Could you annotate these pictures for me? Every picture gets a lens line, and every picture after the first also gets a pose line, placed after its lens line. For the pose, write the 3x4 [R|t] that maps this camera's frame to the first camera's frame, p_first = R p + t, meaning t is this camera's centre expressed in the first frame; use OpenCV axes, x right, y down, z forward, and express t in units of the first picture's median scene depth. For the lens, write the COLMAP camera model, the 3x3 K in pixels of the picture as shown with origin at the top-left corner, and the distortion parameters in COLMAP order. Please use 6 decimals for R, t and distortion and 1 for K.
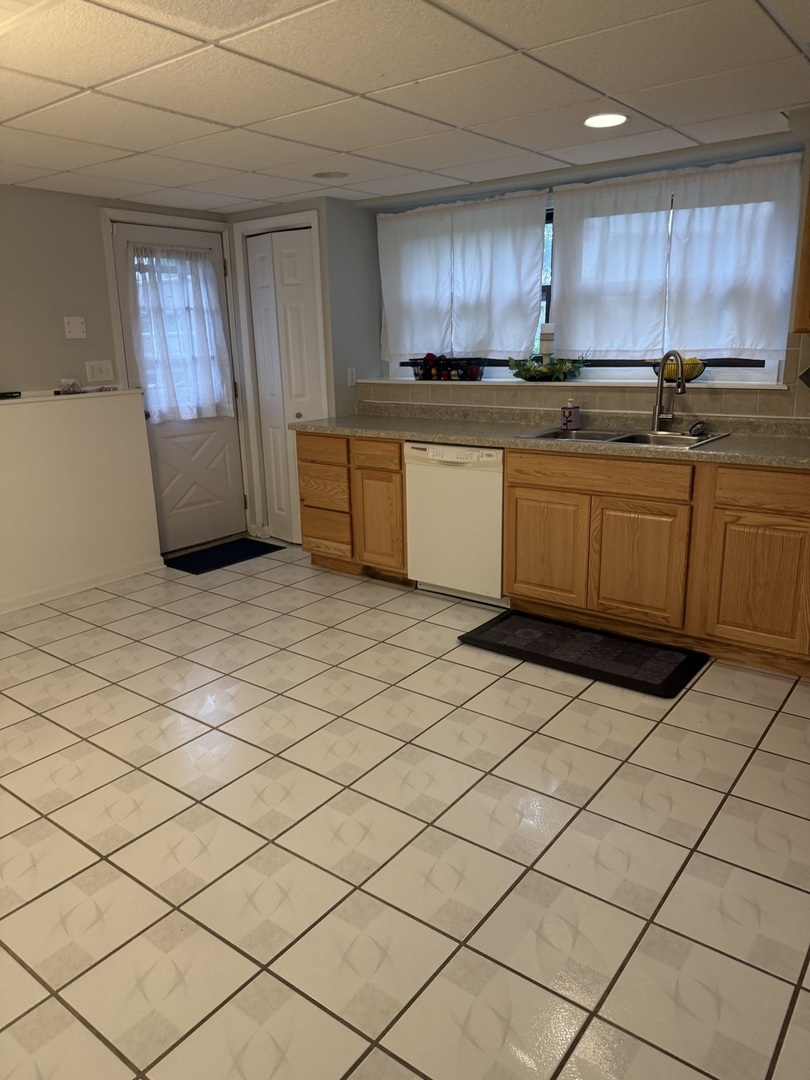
lens RADIAL K [[766.0, 0, 405.0], [0, 766.0, 540.0], [0, 0, 1]] dist [0.003245, -0.176244]
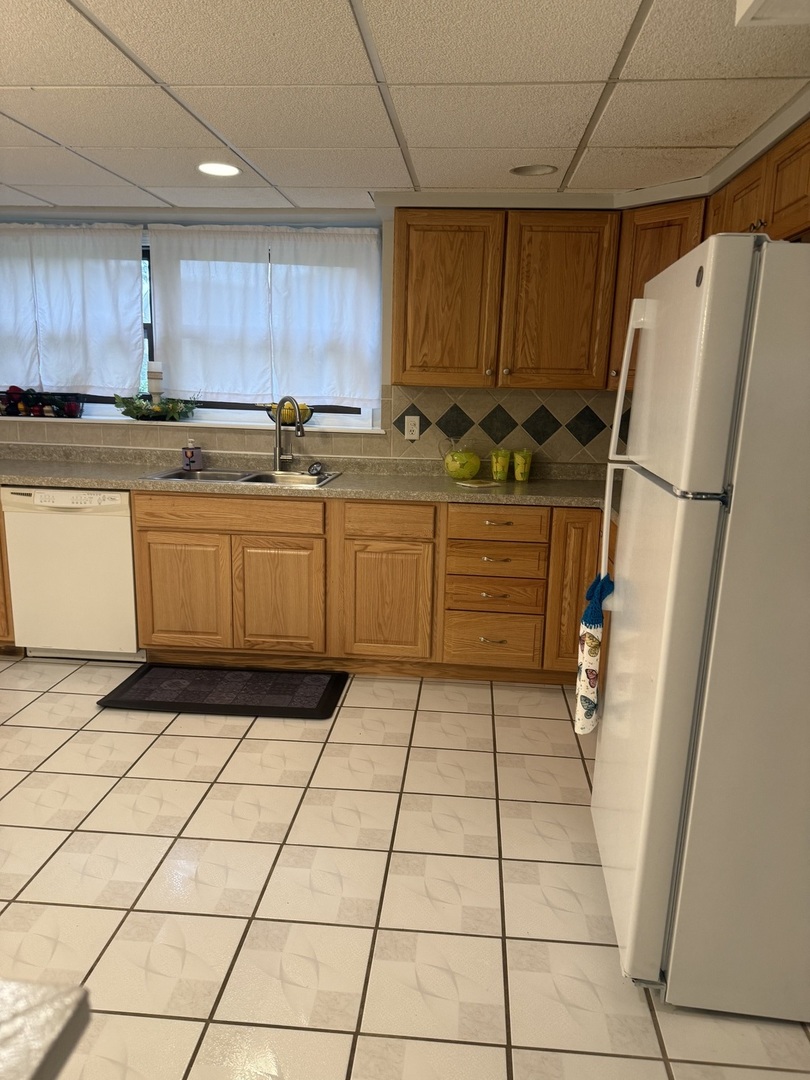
lens RADIAL K [[766.0, 0, 405.0], [0, 766.0, 540.0], [0, 0, 1]] dist [0.003245, -0.176244]
pose [[0.762926, -0.062215, 0.643485, -0.224409], [0.098232, 0.994957, -0.020269, -0.008472], [-0.638979, 0.078675, 0.765190, 0.081287]]
